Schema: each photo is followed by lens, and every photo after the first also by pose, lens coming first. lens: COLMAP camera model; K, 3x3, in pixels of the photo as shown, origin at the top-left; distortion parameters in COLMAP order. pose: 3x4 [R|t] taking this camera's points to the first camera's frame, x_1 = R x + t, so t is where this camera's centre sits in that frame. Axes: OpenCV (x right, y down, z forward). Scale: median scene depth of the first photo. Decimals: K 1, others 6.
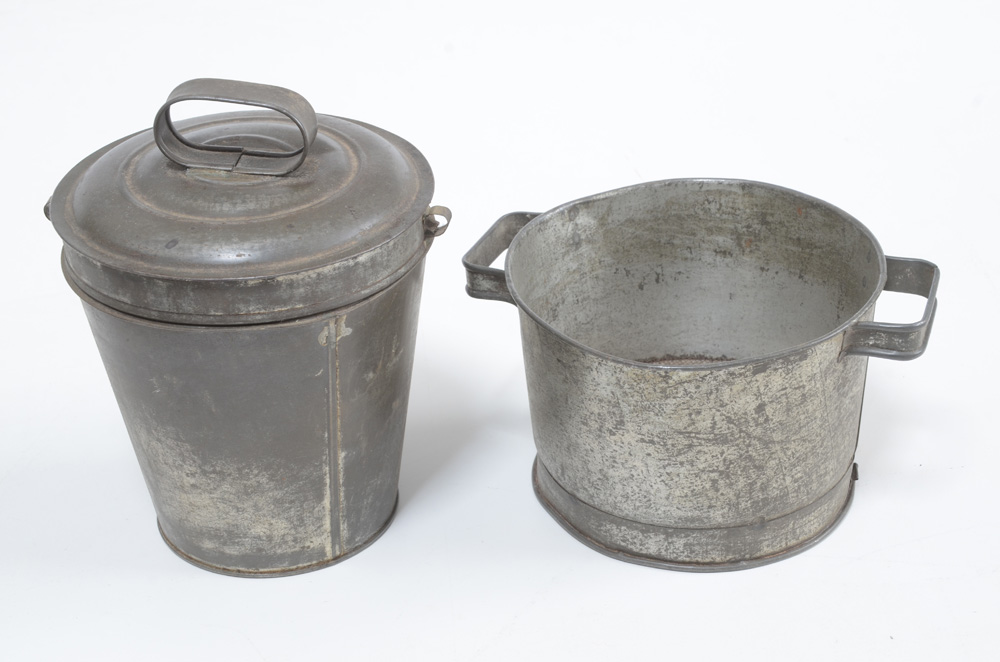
lens RADIAL K [[2216.2, 0, 499.3], [0, 2216.2, 336.9], [0, 0, 1]] dist [0.348272, 0.000000]
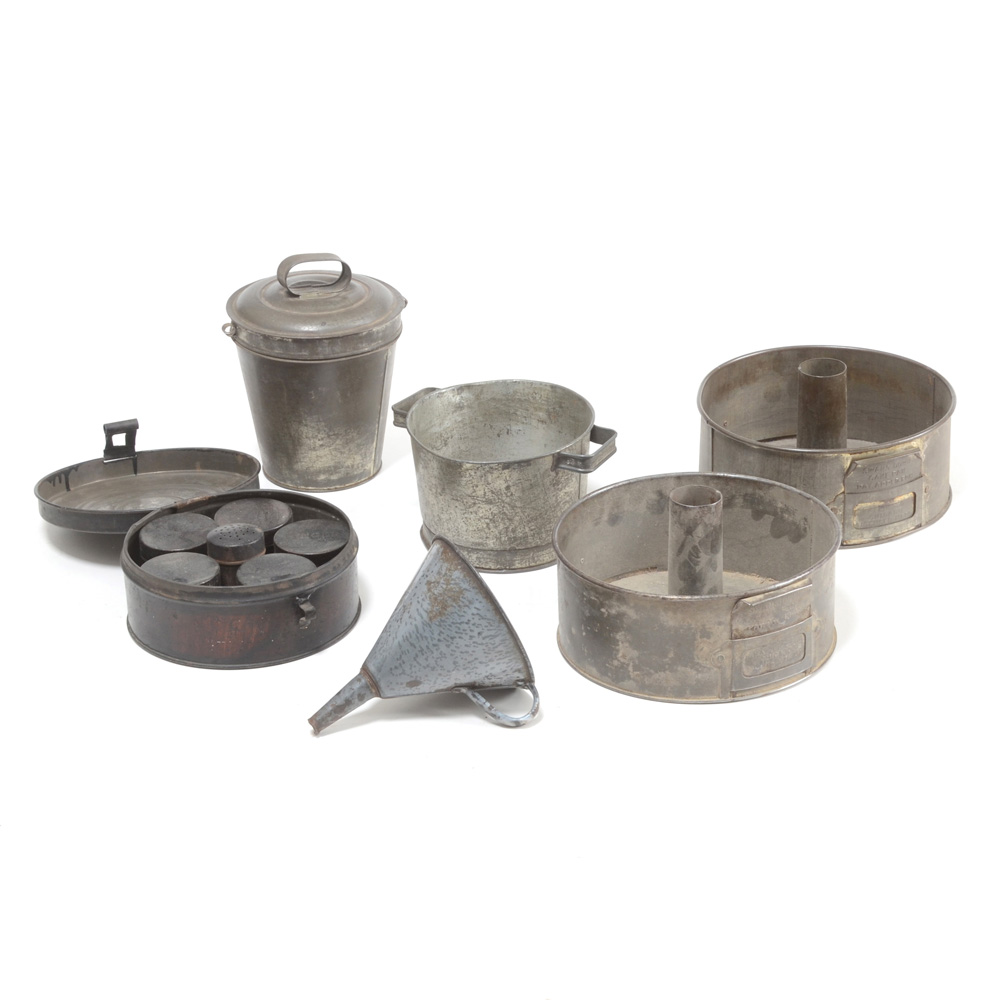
lens RADIAL K [[2842.1, 0, 500.0], [0, 2842.1, 499.2], [0, 0, 1]] dist [-0.090258, 0.000000]
pose [[0.981387, 0.109448, -0.157802, 0.502914], [-0.117592, 0.992122, -0.043205, 0.149952], [0.151830, 0.060957, 0.986525, -1.515653]]
